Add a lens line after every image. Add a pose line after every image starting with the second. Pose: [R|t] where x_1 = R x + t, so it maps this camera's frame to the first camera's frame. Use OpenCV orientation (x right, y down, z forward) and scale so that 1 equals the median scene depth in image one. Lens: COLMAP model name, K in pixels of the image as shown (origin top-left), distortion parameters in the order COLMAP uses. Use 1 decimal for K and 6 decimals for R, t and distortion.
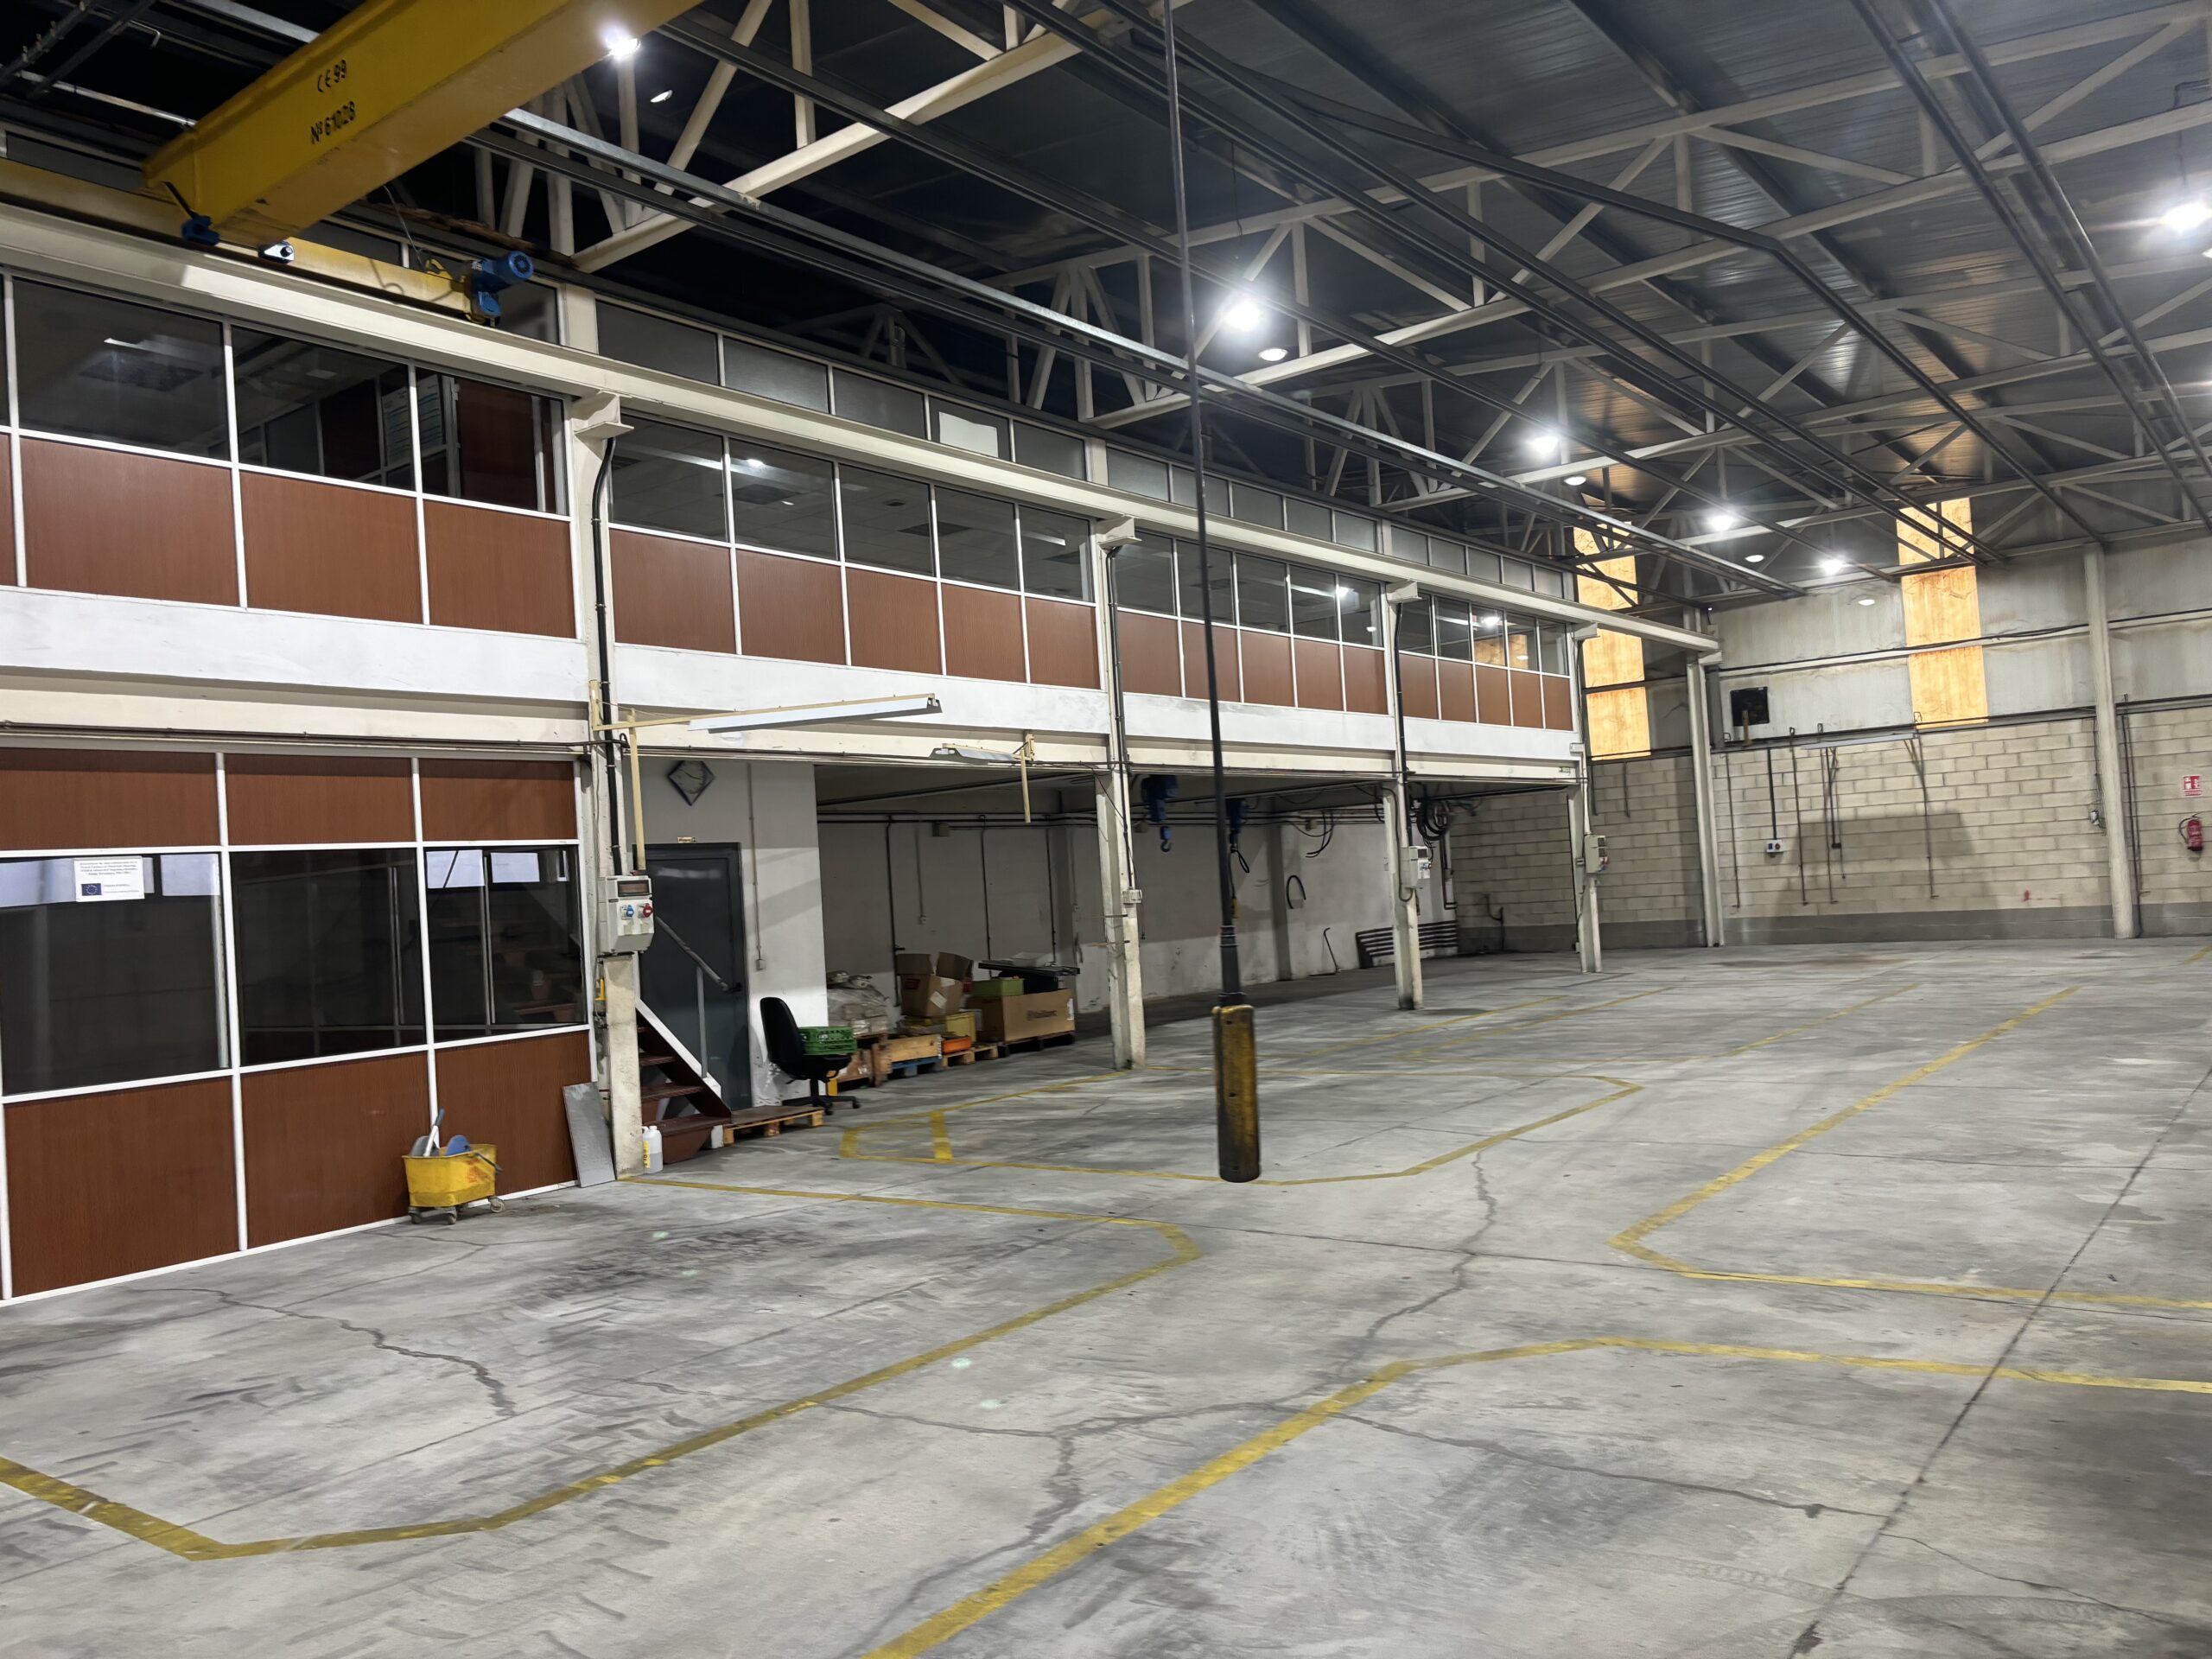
lens RADIAL K [[1686.5, 0, 1108.2], [0, 1686.5, 823.8], [0, 0, 1]] dist [0.046682, -0.033064]
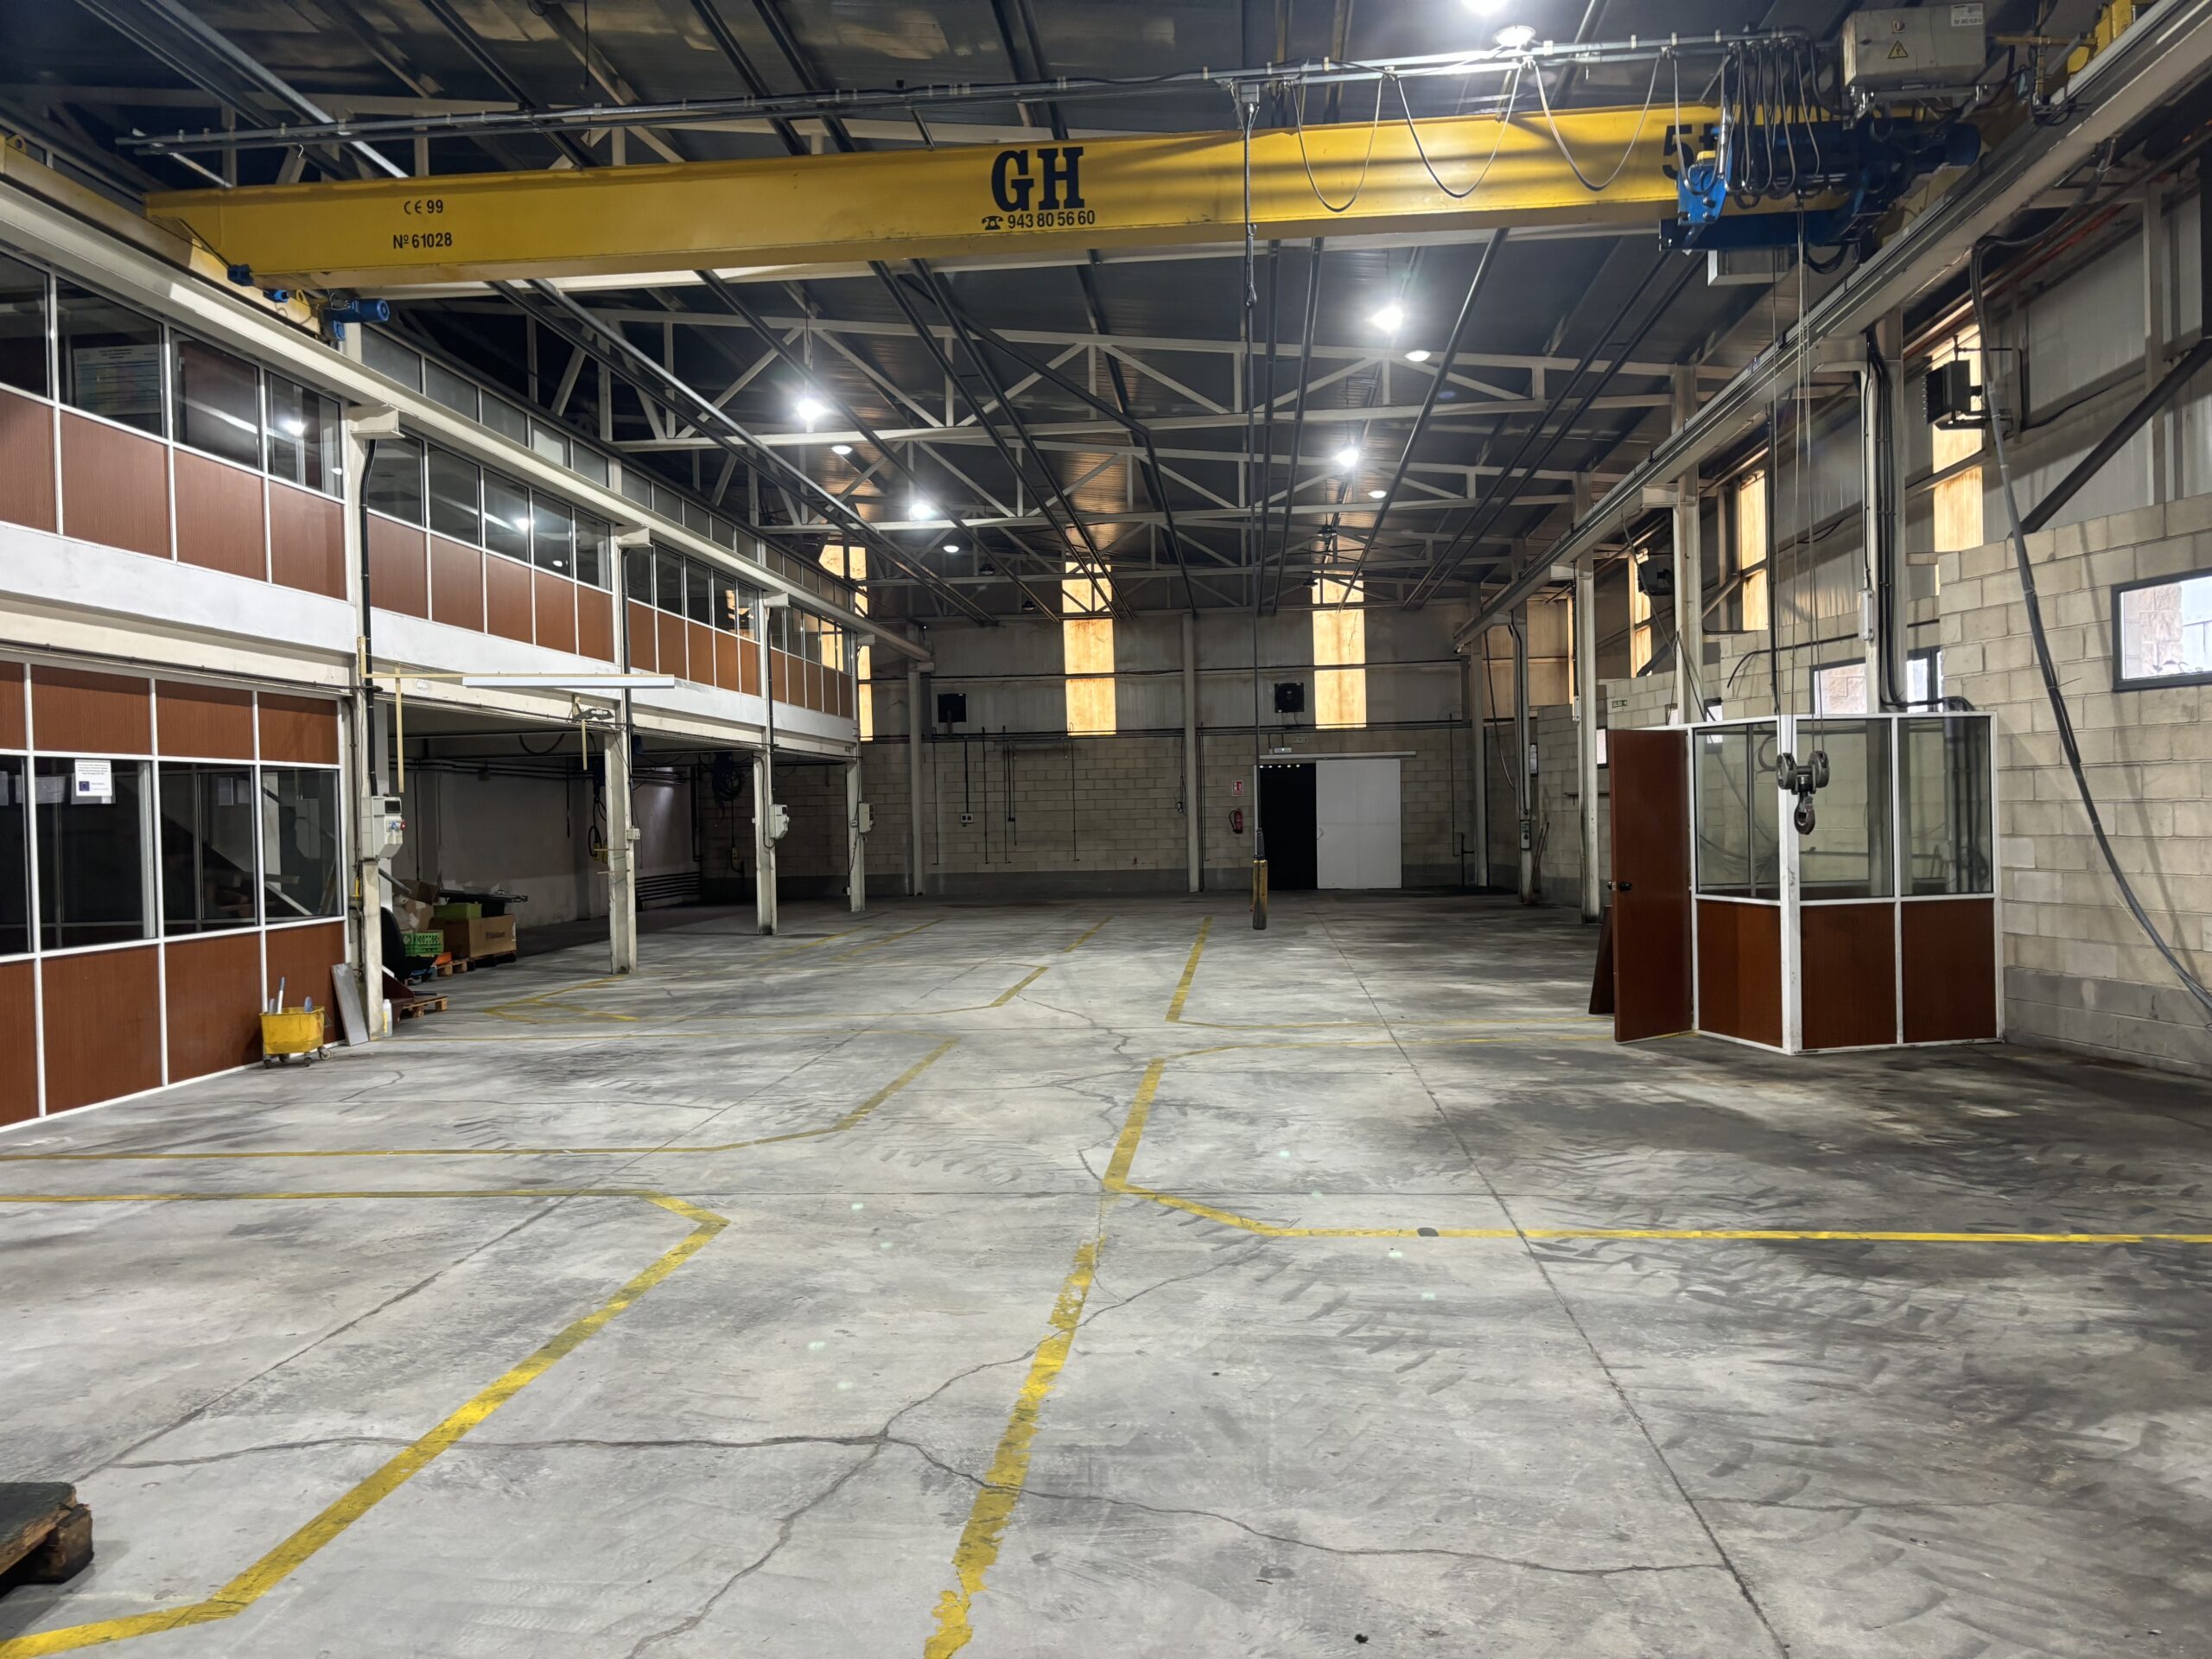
lens RADIAL K [[1686.5, 0, 1100.7], [0, 1686.5, 811.3], [0, 0, 1]] dist [0.046682, -0.033064]
pose [[0.845876, 0.043621, 0.531592, -0.328909], [-0.048799, 0.998799, -0.004309, 0.013867], [-0.531142, -0.022297, 0.846989, -0.217157]]
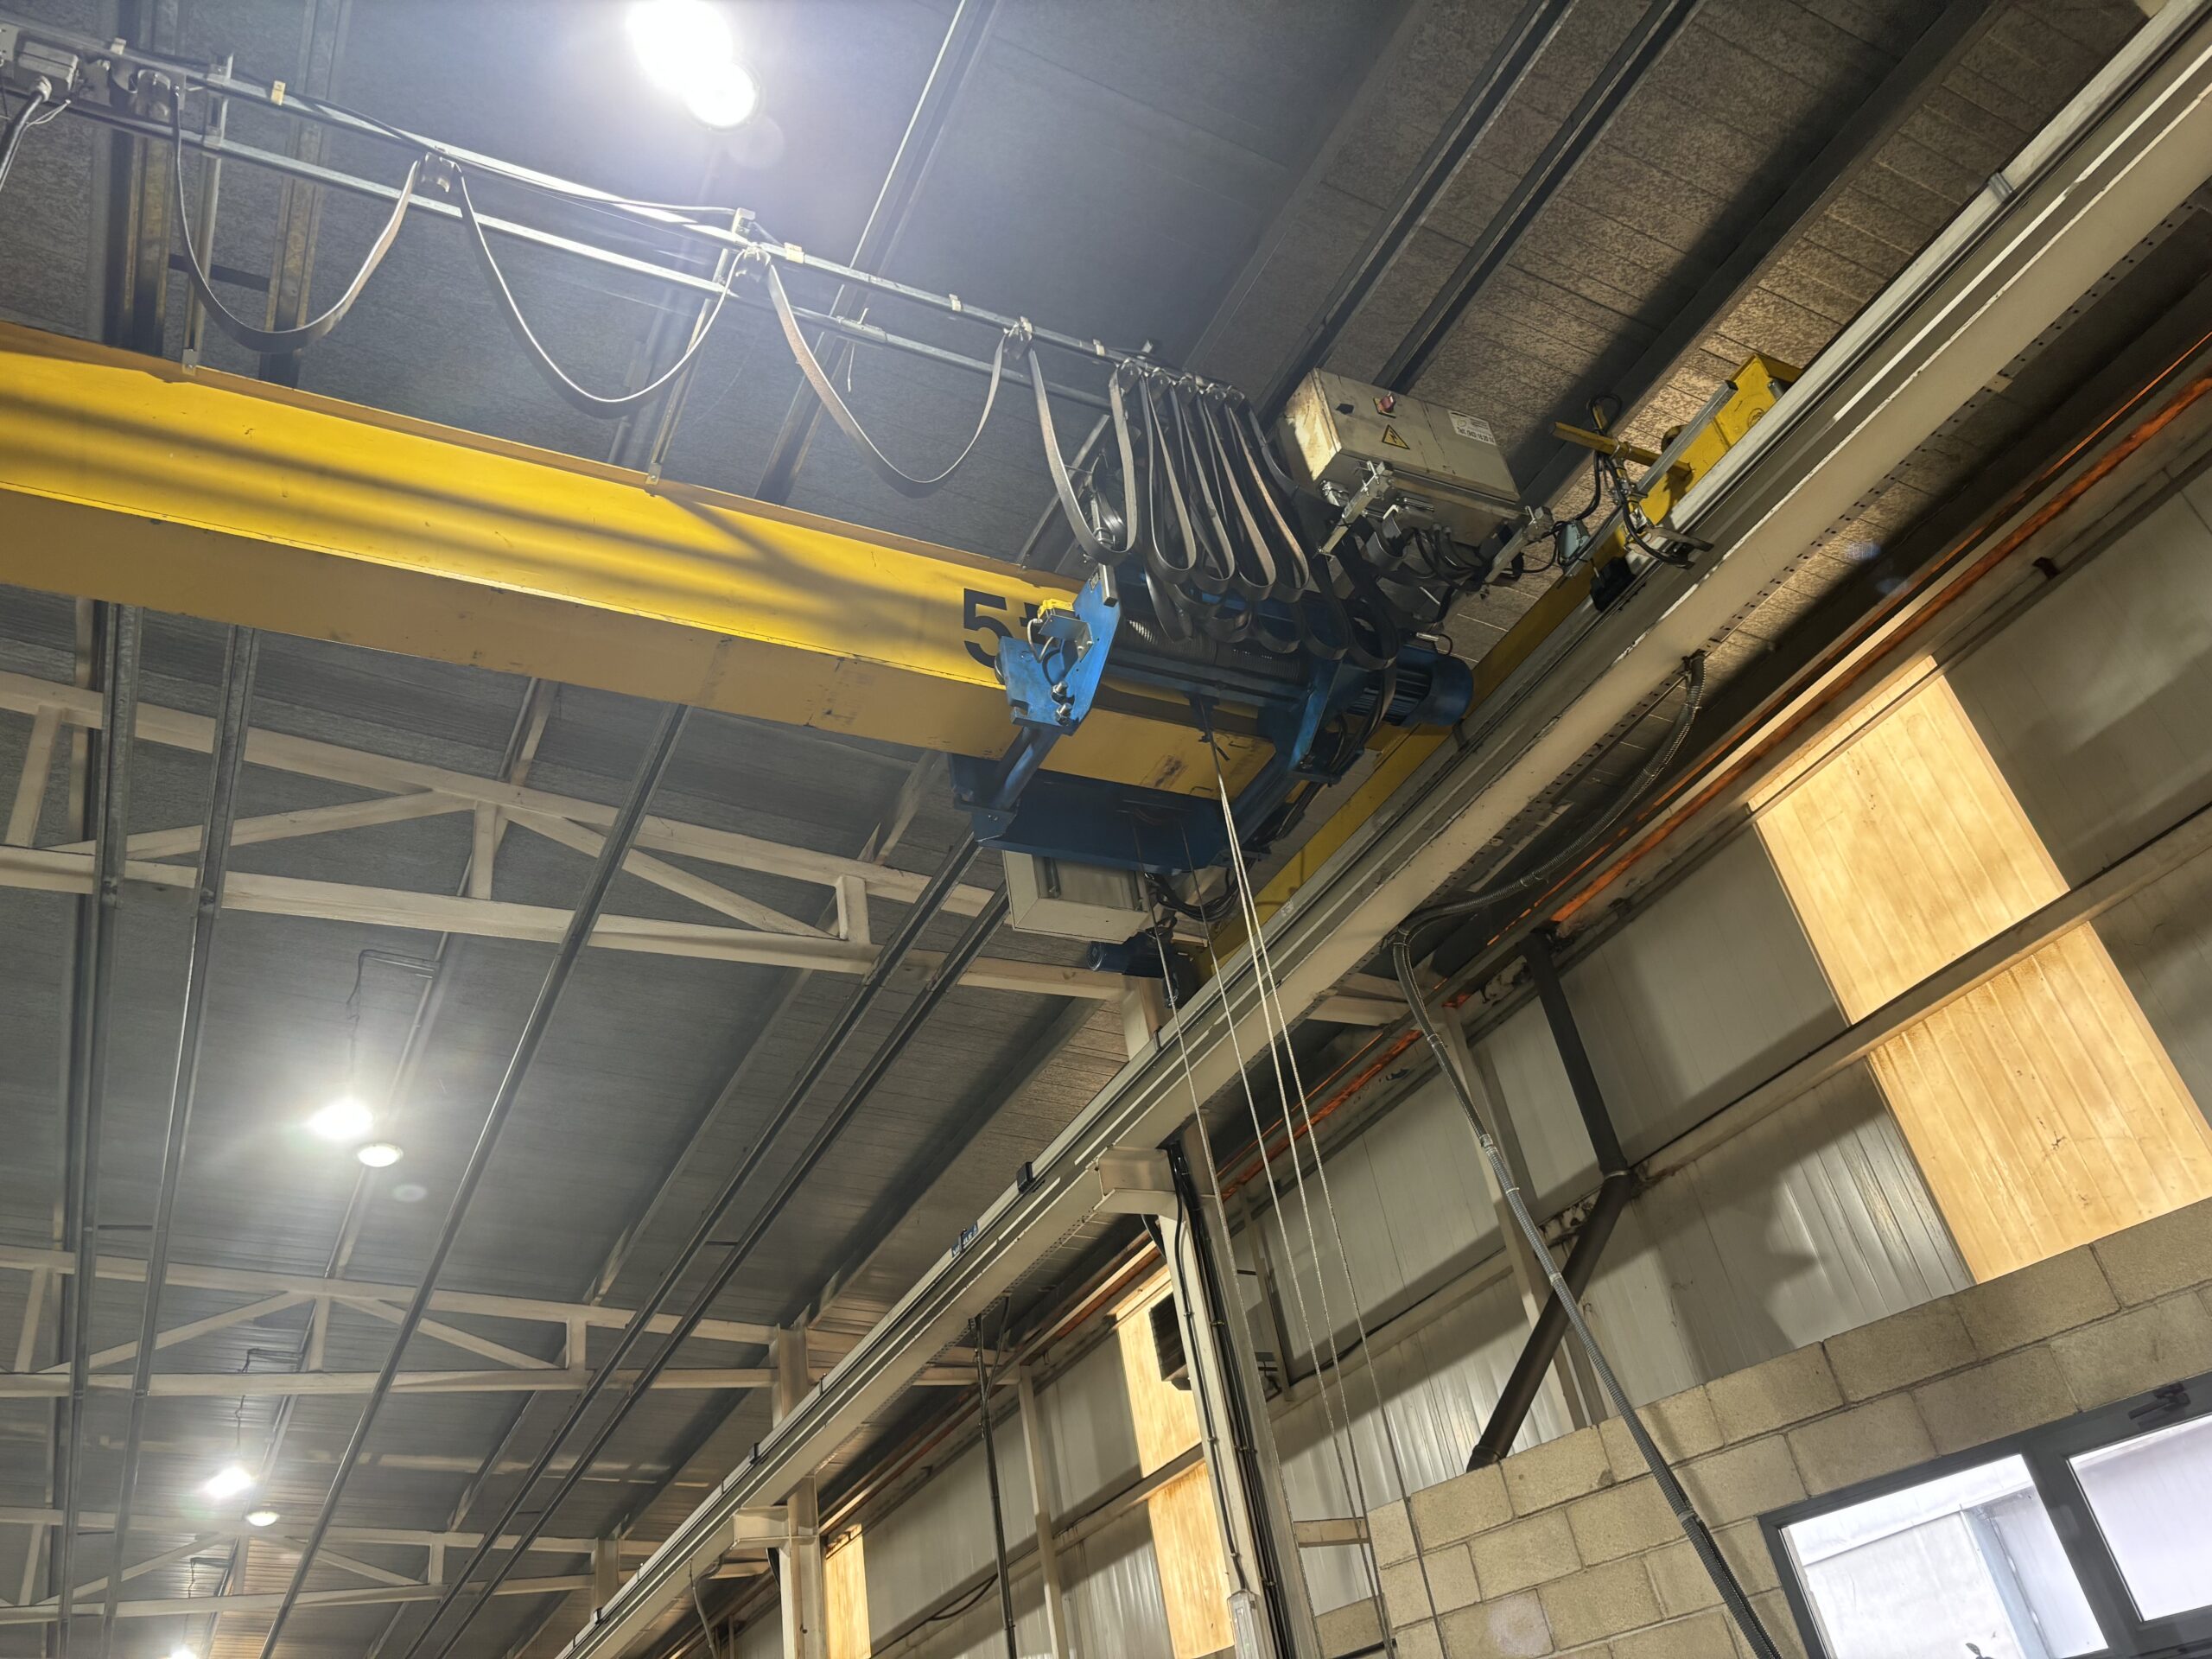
lens RADIAL K [[1686.5, 0, 1108.7], [0, 1686.5, 822.0], [0, 0, 1]] dist [0.046682, -0.033064]
pose [[0.441150, 0.502457, 0.743588, -0.050684], [0.097868, 0.796695, -0.596405, -0.012533], [-0.892081, 0.335877, 0.302287, 0.088375]]
